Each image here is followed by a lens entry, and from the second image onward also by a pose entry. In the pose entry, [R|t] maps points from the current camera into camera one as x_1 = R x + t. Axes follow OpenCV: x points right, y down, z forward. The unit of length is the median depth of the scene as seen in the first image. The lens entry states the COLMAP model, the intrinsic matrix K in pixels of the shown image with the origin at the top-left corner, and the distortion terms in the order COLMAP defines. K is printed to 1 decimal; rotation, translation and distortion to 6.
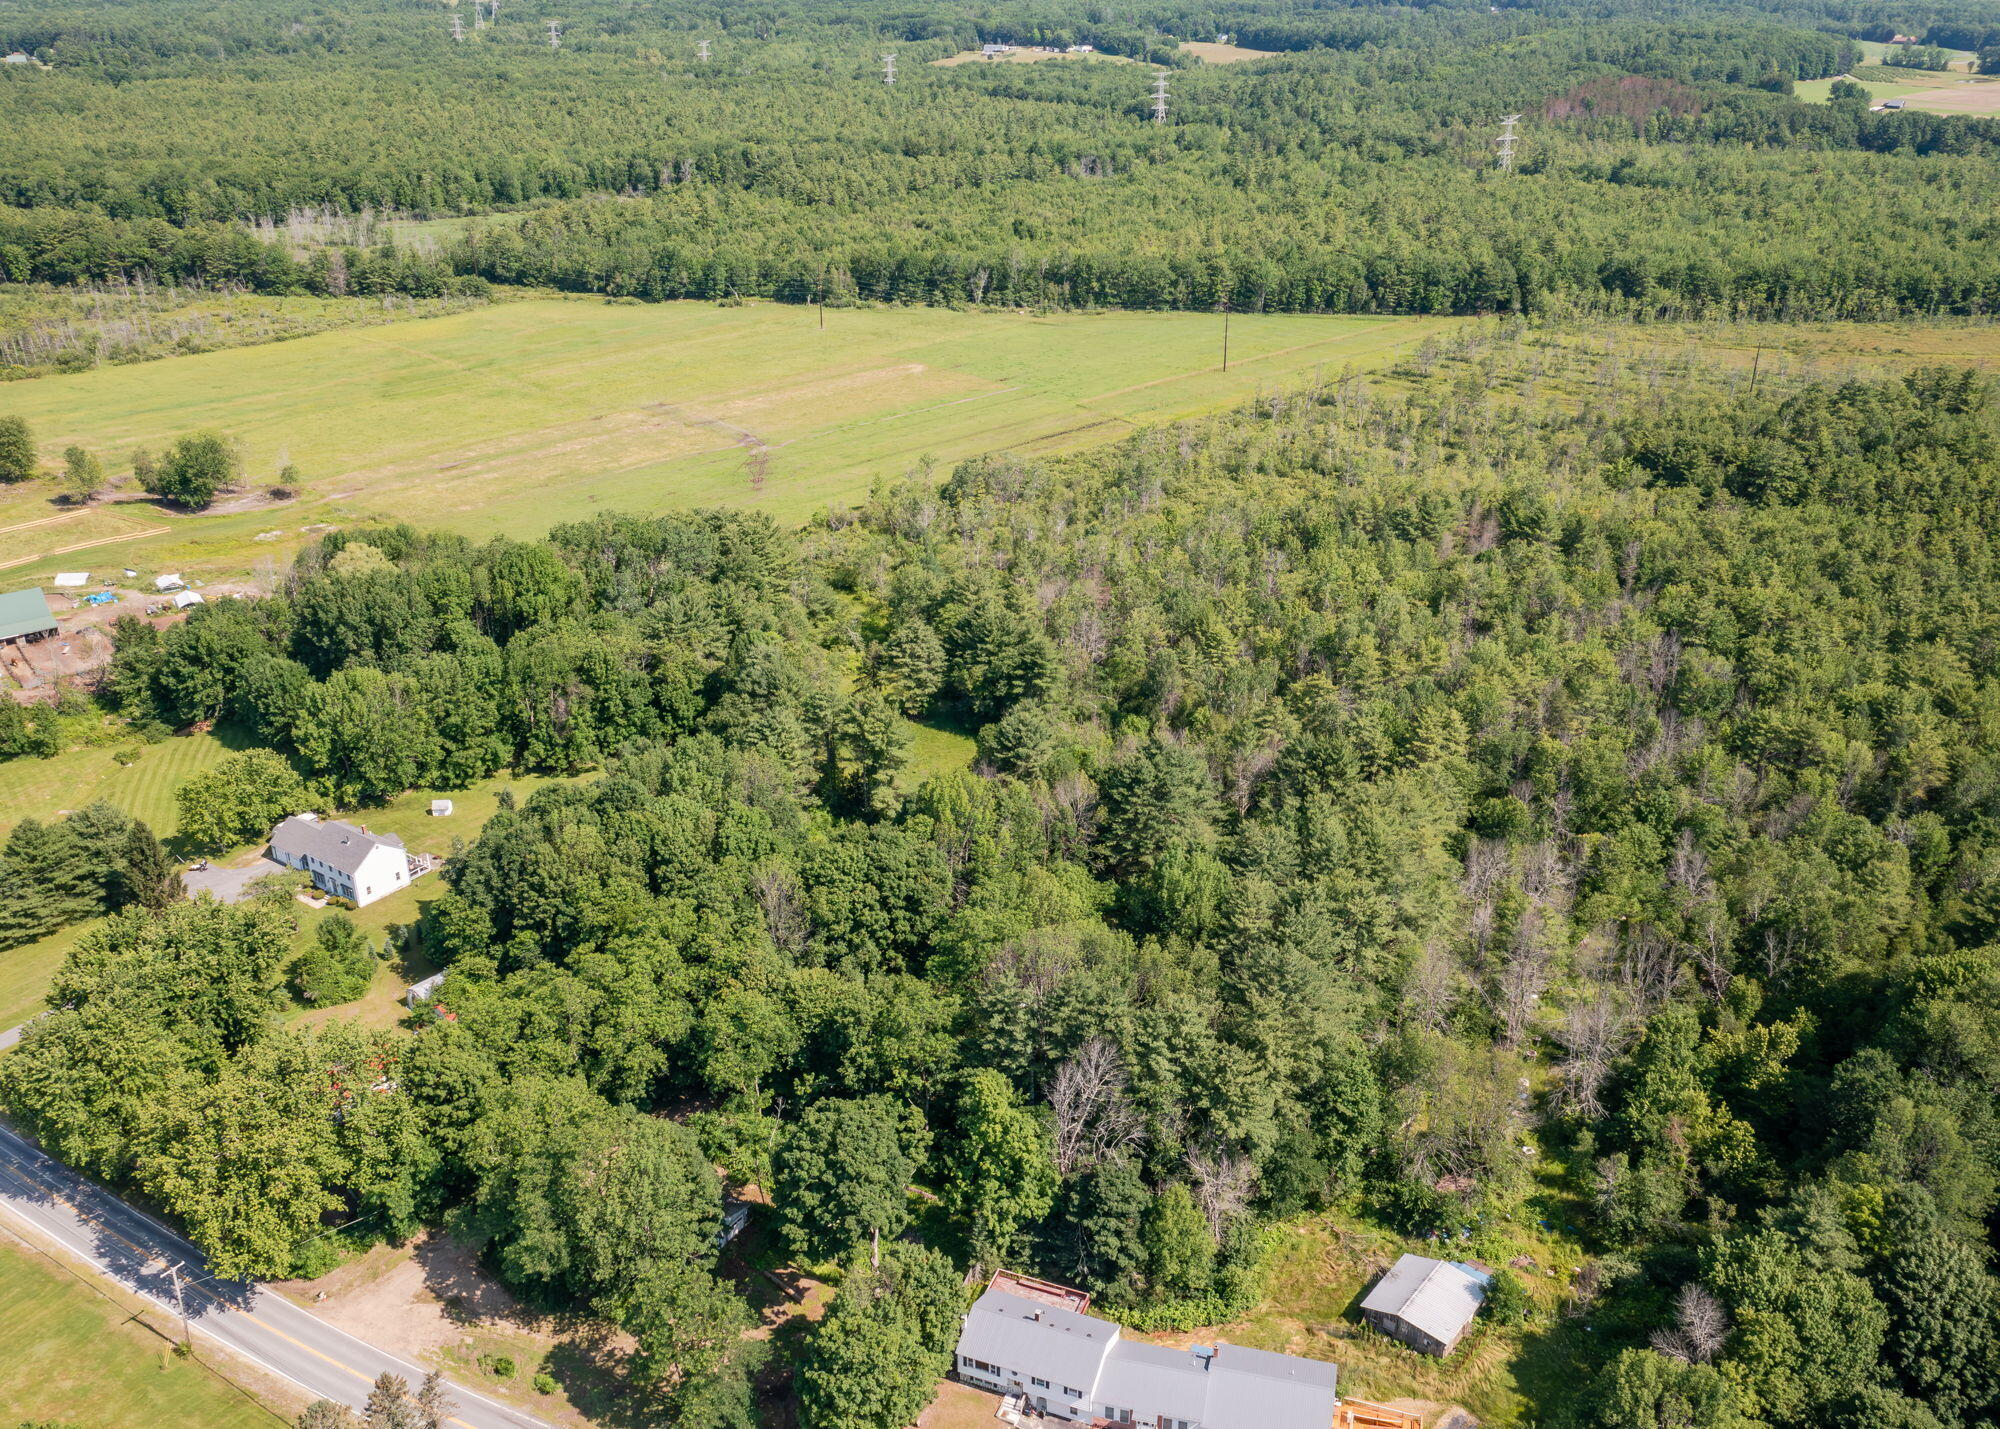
lens RADIAL K [[1685.2, 0, 994.1], [0, 1685.2, 725.4], [0, 0, 1]] dist [-0.020735, 0.064683]
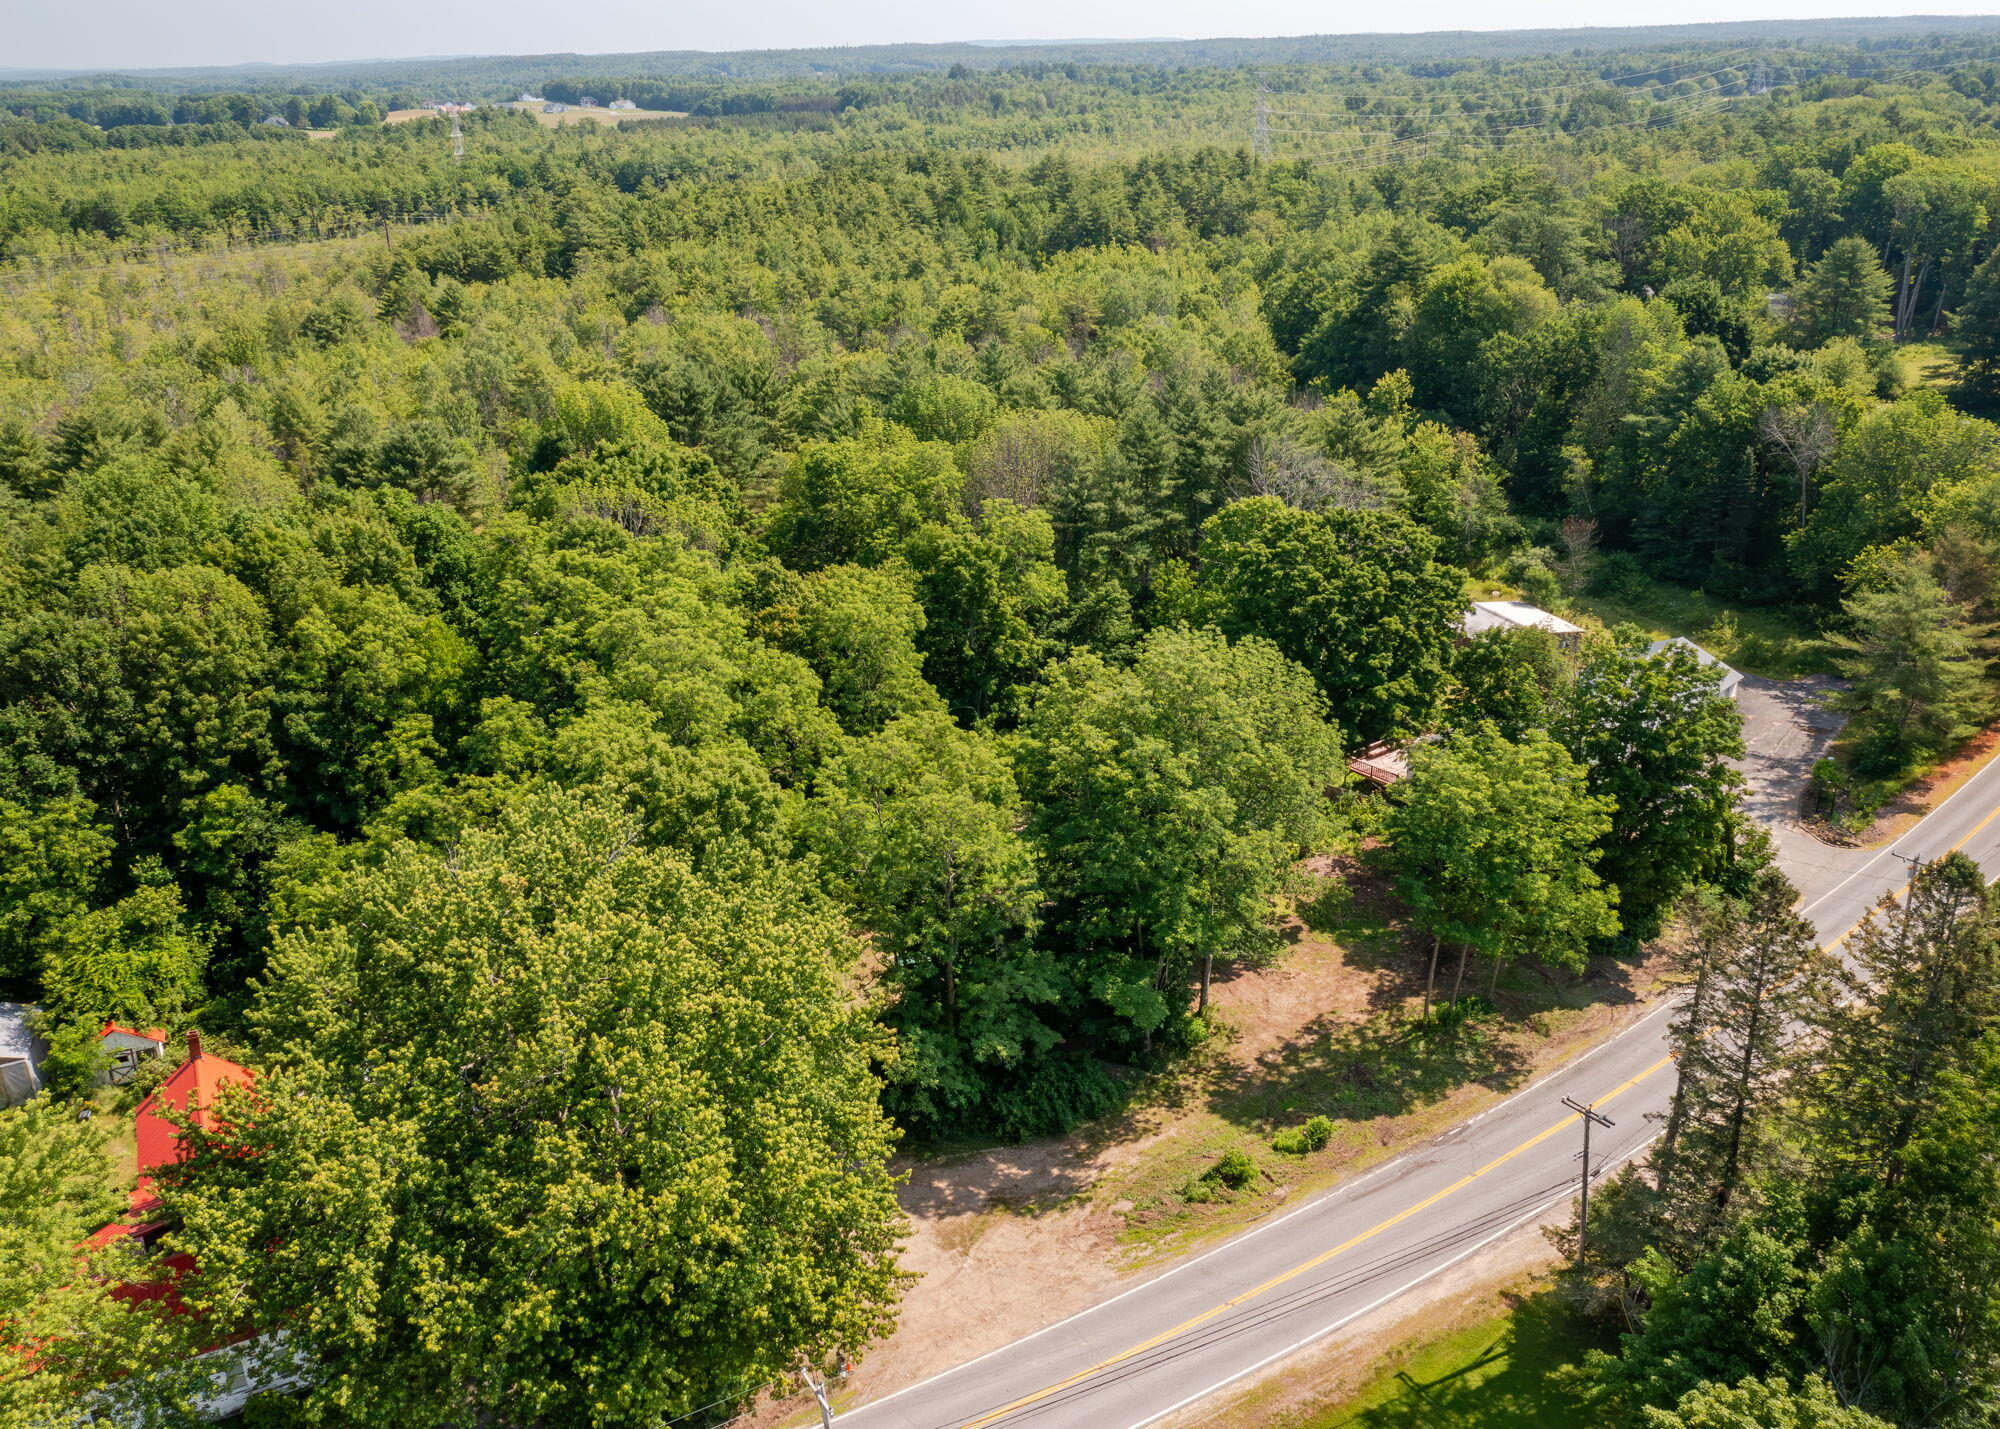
lens RADIAL K [[1685.2, 0, 999.1], [0, 1685.2, 719.1], [0, 0, 1]] dist [-0.020735, 0.064683]
pose [[0.503978, -0.329507, 0.798393, -0.389549], [0.392291, 0.910851, 0.128290, 0.095500], [-0.769489, 0.248547, 0.588311, 0.413996]]
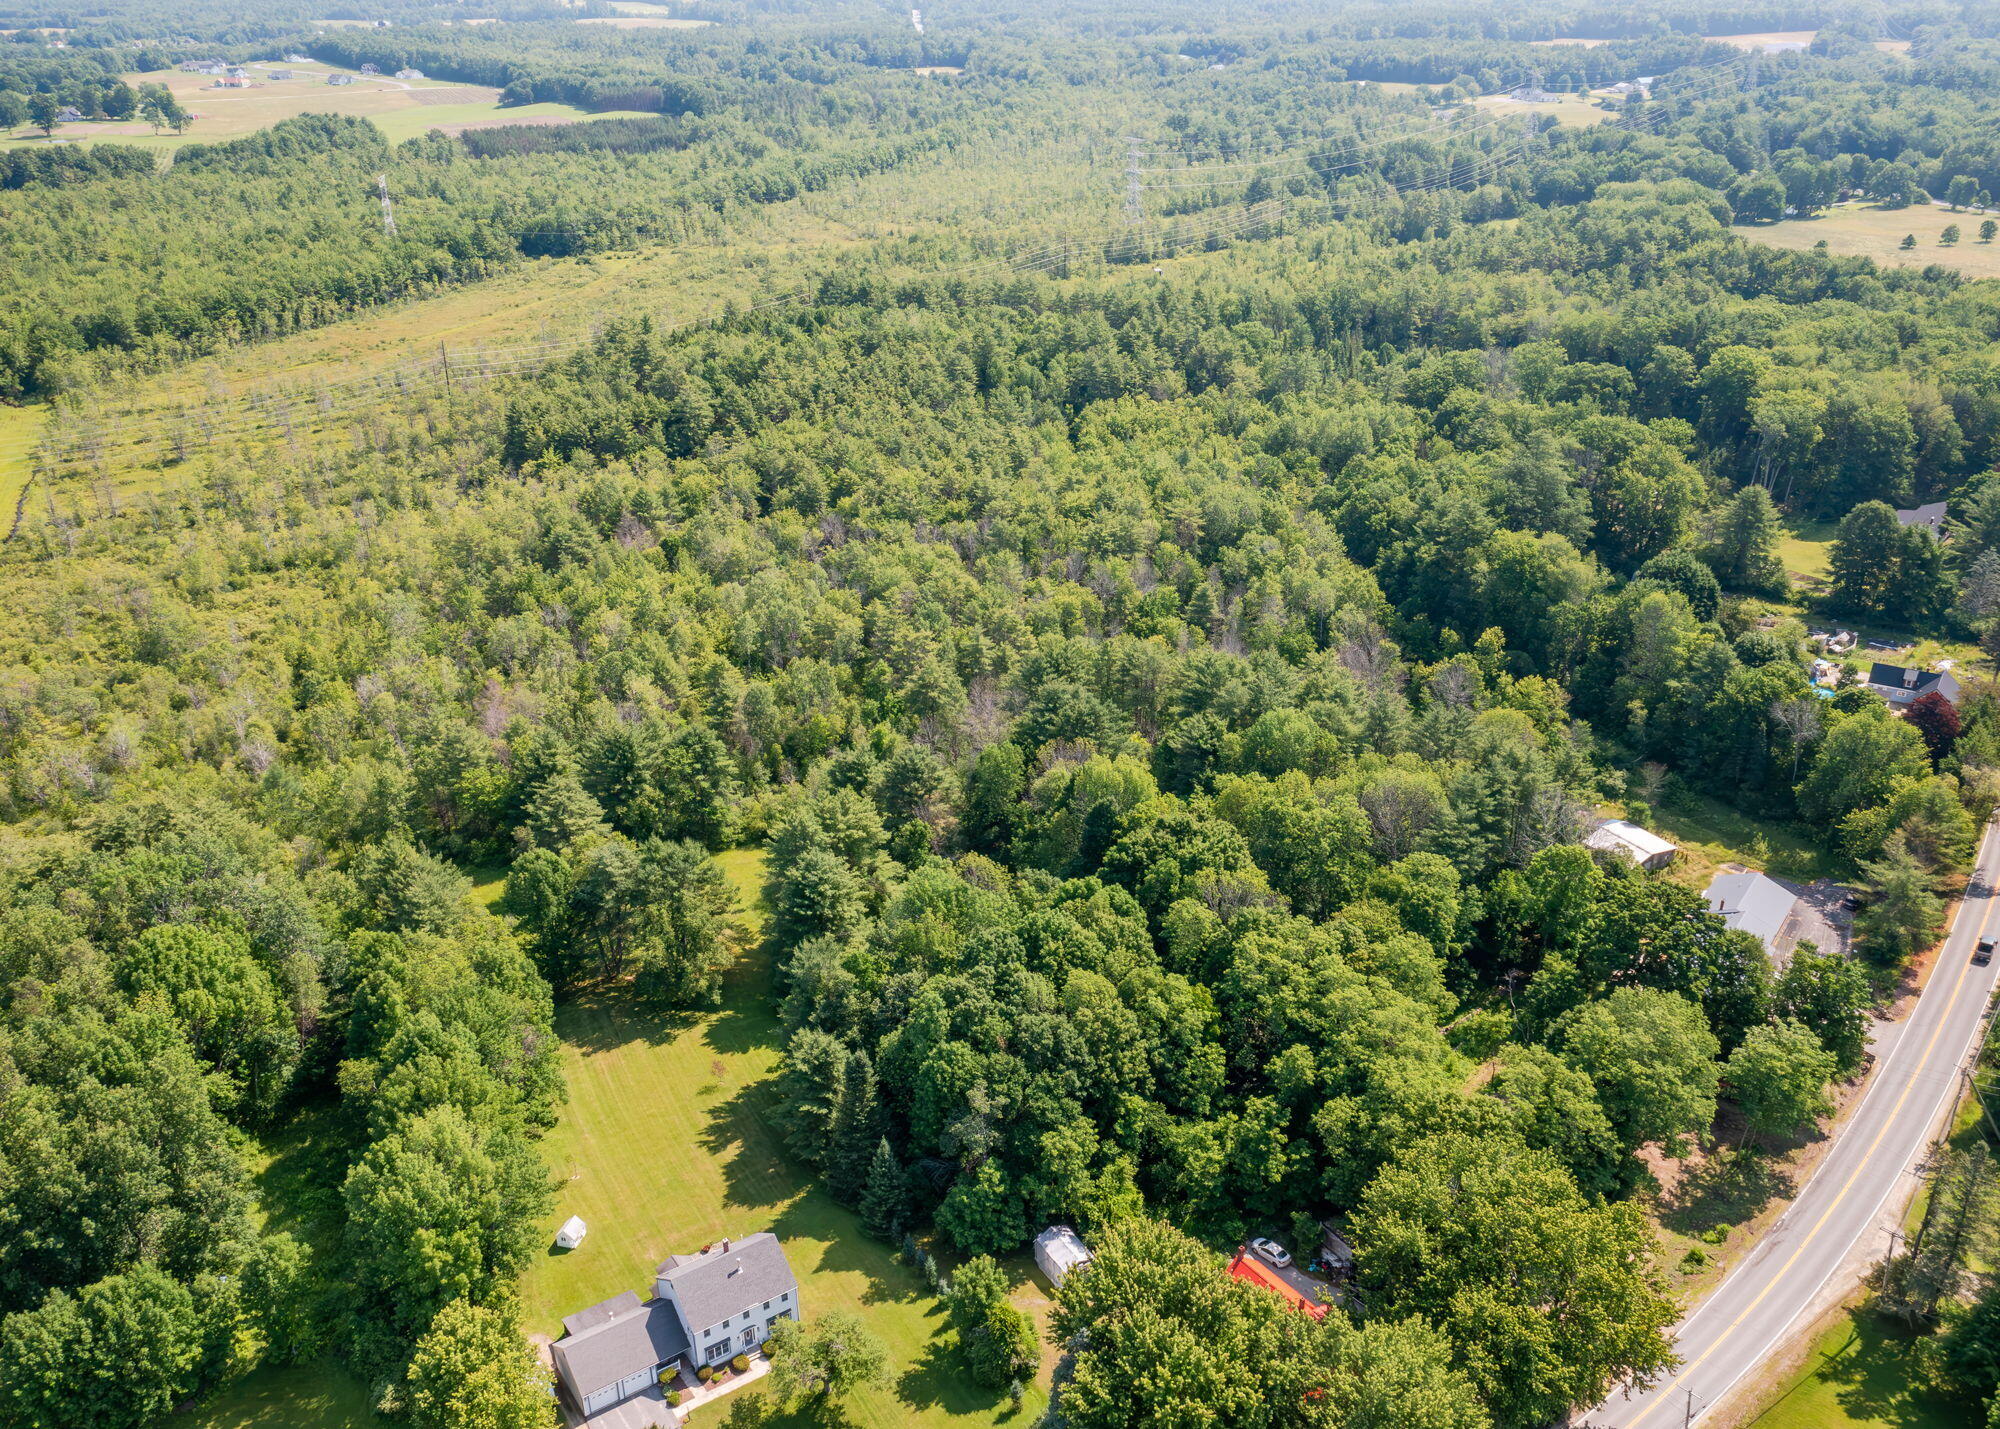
lens RADIAL K [[1685.2, 0, 1006.7], [0, 1685.2, 710.5], [0, 0, 1]] dist [-0.020735, 0.064683]
pose [[0.360655, -0.392330, 0.846171, -0.698052], [0.414312, 0.880196, 0.231518, -0.204285], [-0.835628, 0.267080, 0.479995, 0.433316]]
